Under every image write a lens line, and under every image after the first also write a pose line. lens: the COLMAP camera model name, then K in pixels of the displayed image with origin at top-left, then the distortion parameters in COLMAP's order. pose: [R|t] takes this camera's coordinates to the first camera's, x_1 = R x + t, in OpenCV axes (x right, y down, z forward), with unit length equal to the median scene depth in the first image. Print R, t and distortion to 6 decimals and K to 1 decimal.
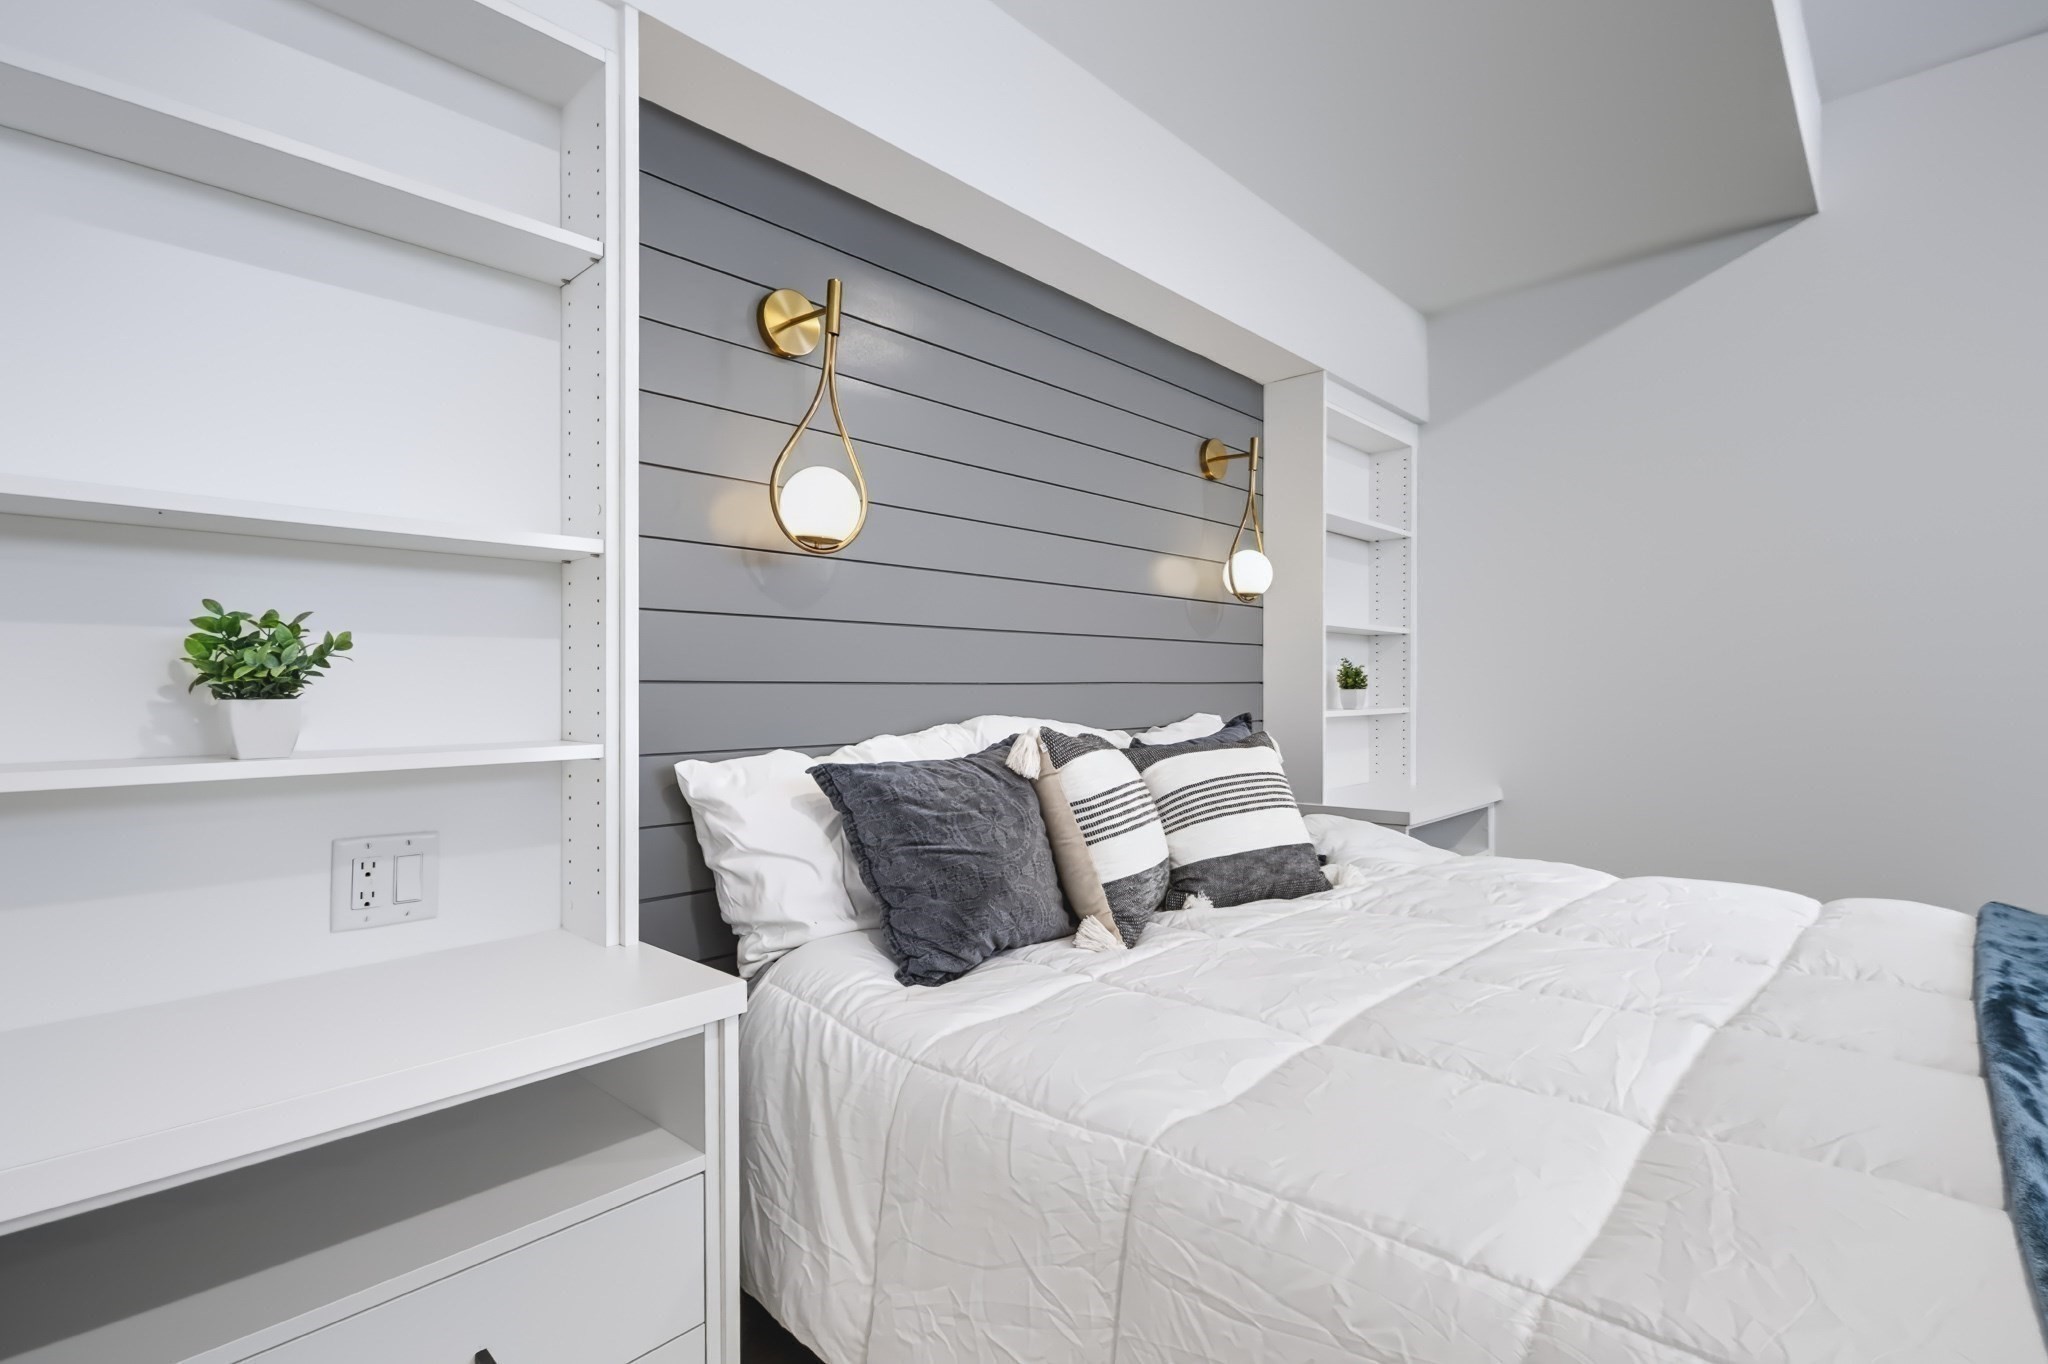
lens RADIAL K [[951.3, 0, 1029.4], [0, 951.3, 690.5], [0, 0, 1]] dist [0.002598, 0.000064]
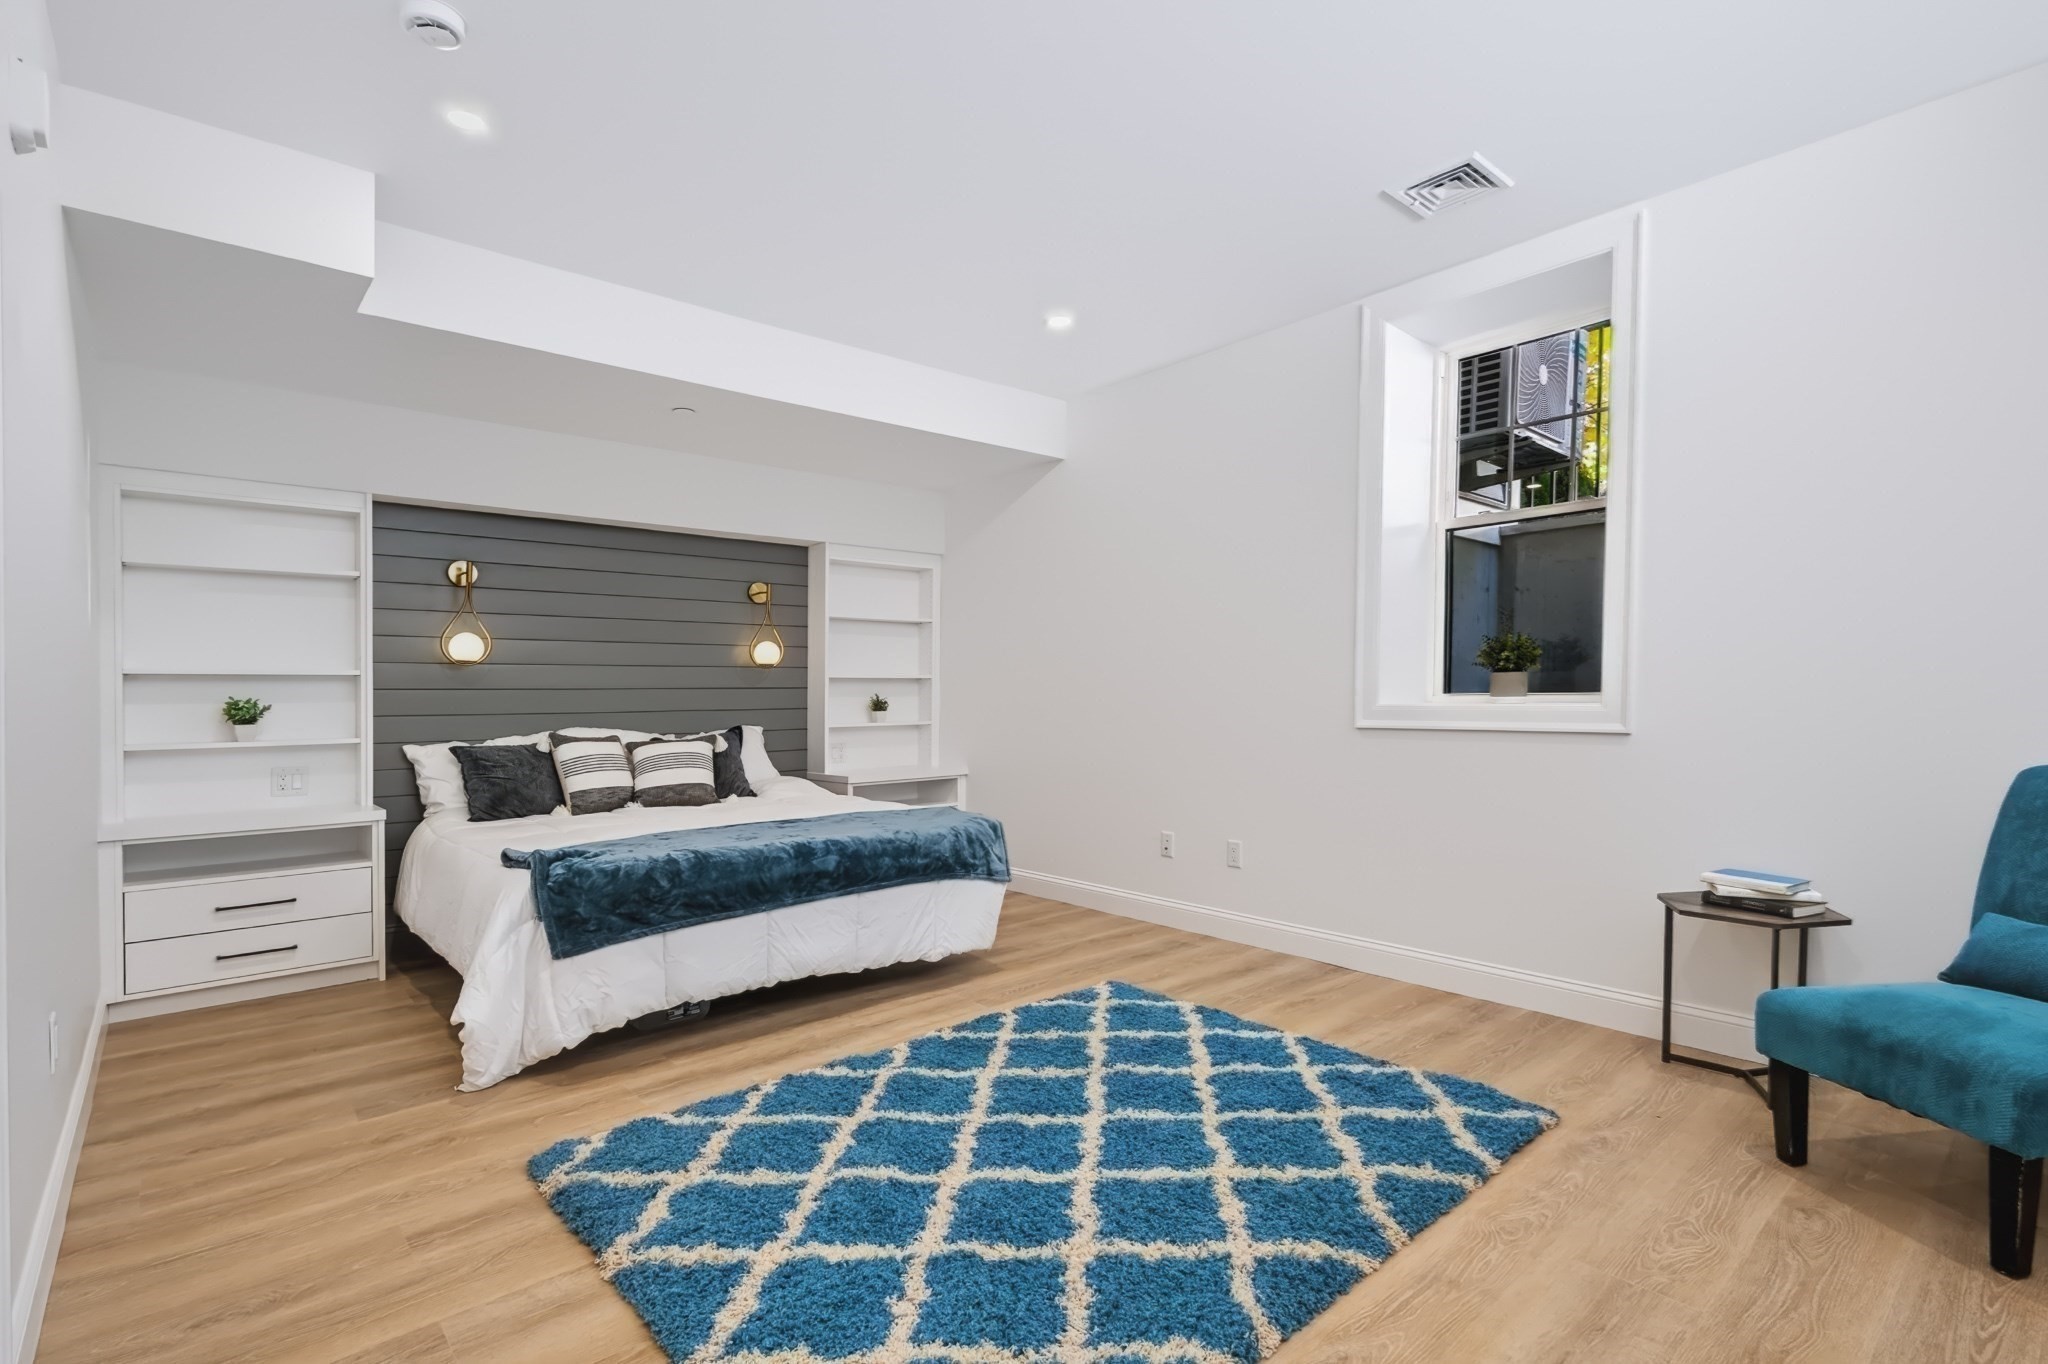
lens RADIAL K [[951.3, 0, 1029.4], [0, 951.3, 690.5], [0, 0, 1]] dist [0.002598, 0.000064]
pose [[0.996657, -0.011057, -0.080942, 1.619656], [0.009993, 0.999859, -0.013531, -0.027485], [0.081081, 0.012677, 0.996627, -1.555220]]
